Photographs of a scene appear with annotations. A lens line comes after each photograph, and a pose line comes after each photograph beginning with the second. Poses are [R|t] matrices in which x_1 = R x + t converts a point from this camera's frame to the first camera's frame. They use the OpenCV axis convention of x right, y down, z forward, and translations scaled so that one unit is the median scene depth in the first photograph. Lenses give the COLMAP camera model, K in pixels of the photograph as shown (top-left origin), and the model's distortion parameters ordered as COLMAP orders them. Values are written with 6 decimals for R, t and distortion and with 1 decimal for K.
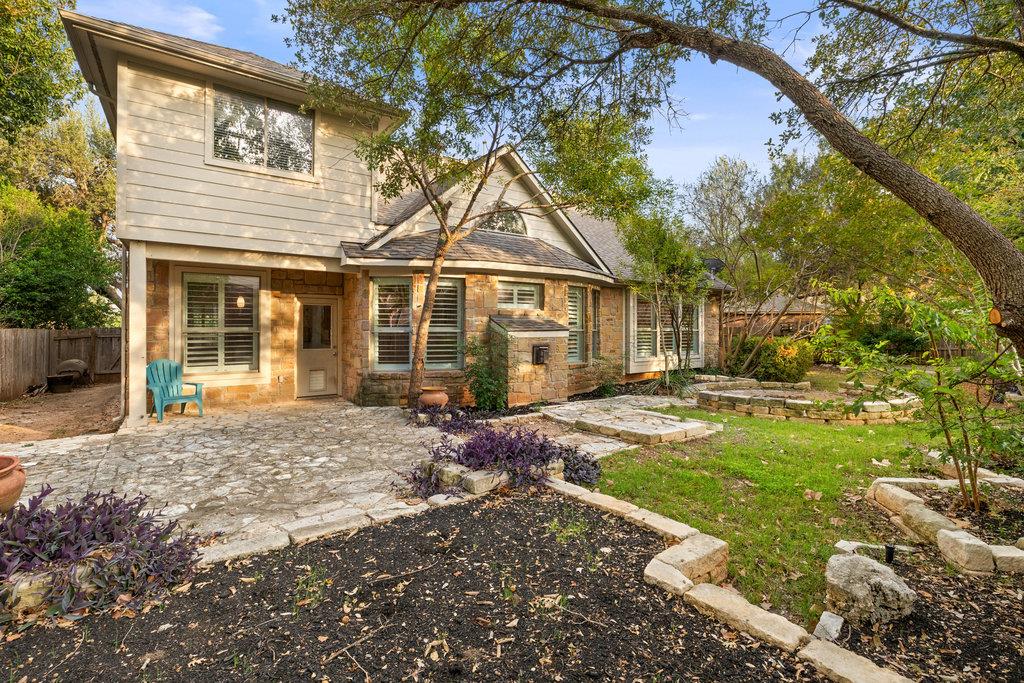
lens RADIAL K [[446.2, 0, 512.0], [0, 446.2, 341.5], [0, 0, 1]] dist [0.000408, 0.000039]
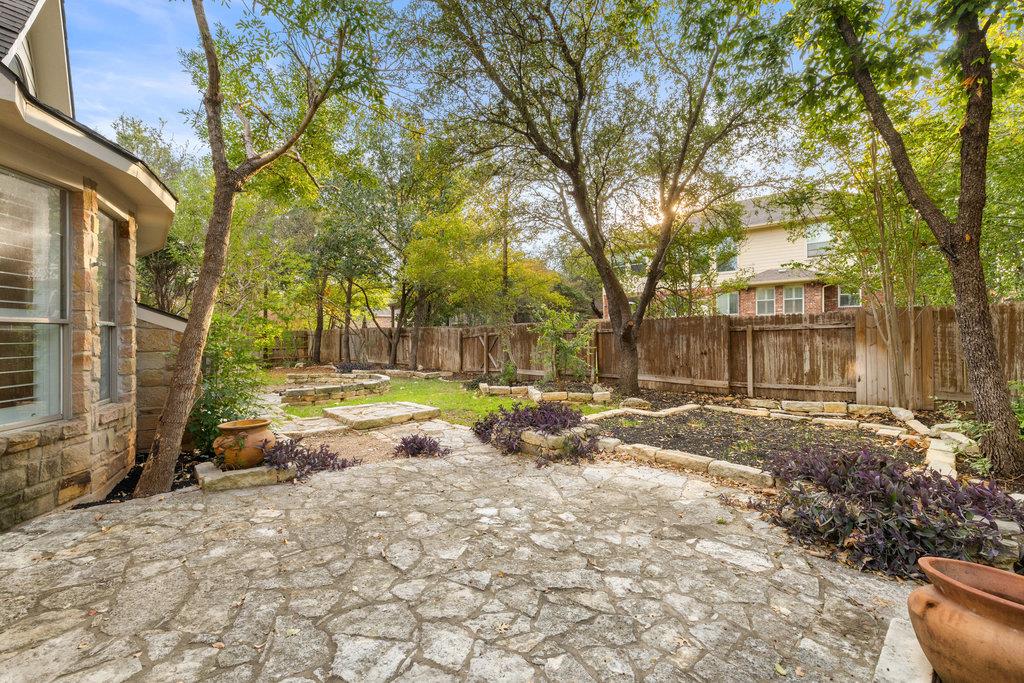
lens RADIAL K [[428.6, 0, 512.0], [0, 428.6, 341.5], [0, 0, 1]] dist [0.001197, 0.000099]
pose [[-0.093371, -0.008442, 0.995596, -1.261778], [0.021588, 0.999712, 0.010502, 0.004737], [-0.995397, 0.022474, -0.093162, 1.213135]]
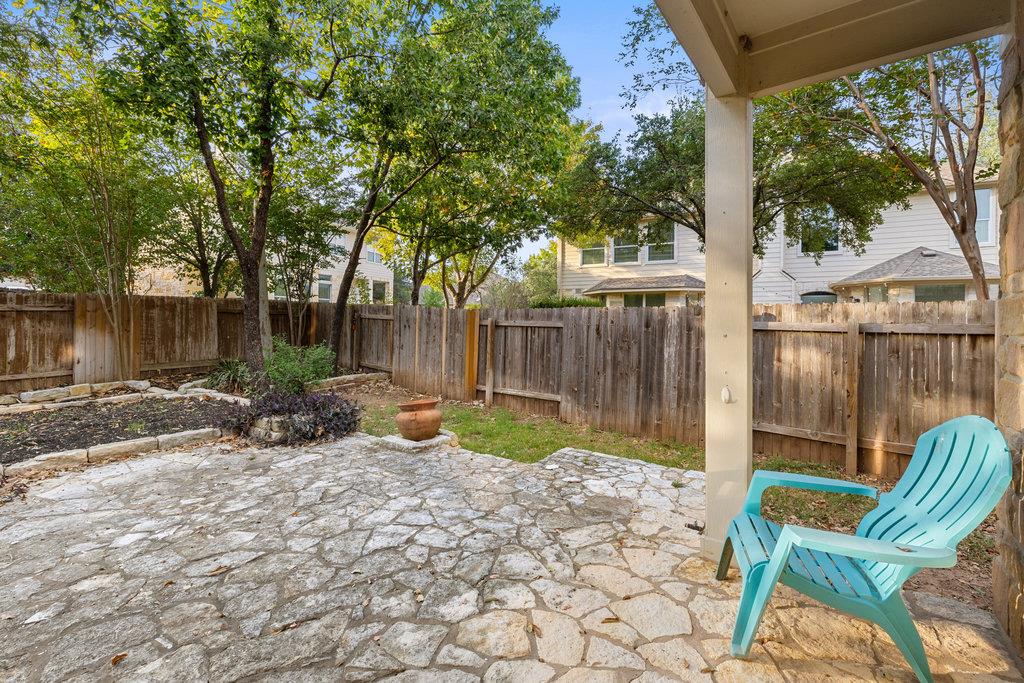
lens RADIAL K [[440.5, 0, 512.7], [0, 440.5, 321.9], [0, 0, 1]] dist [0.000392, 0.000054]
pose [[-0.954859, -0.004635, -0.297023, -0.840481], [-0.011052, 0.999740, 0.019928, -0.014026], [0.296853, 0.022311, -0.954662, 1.939151]]
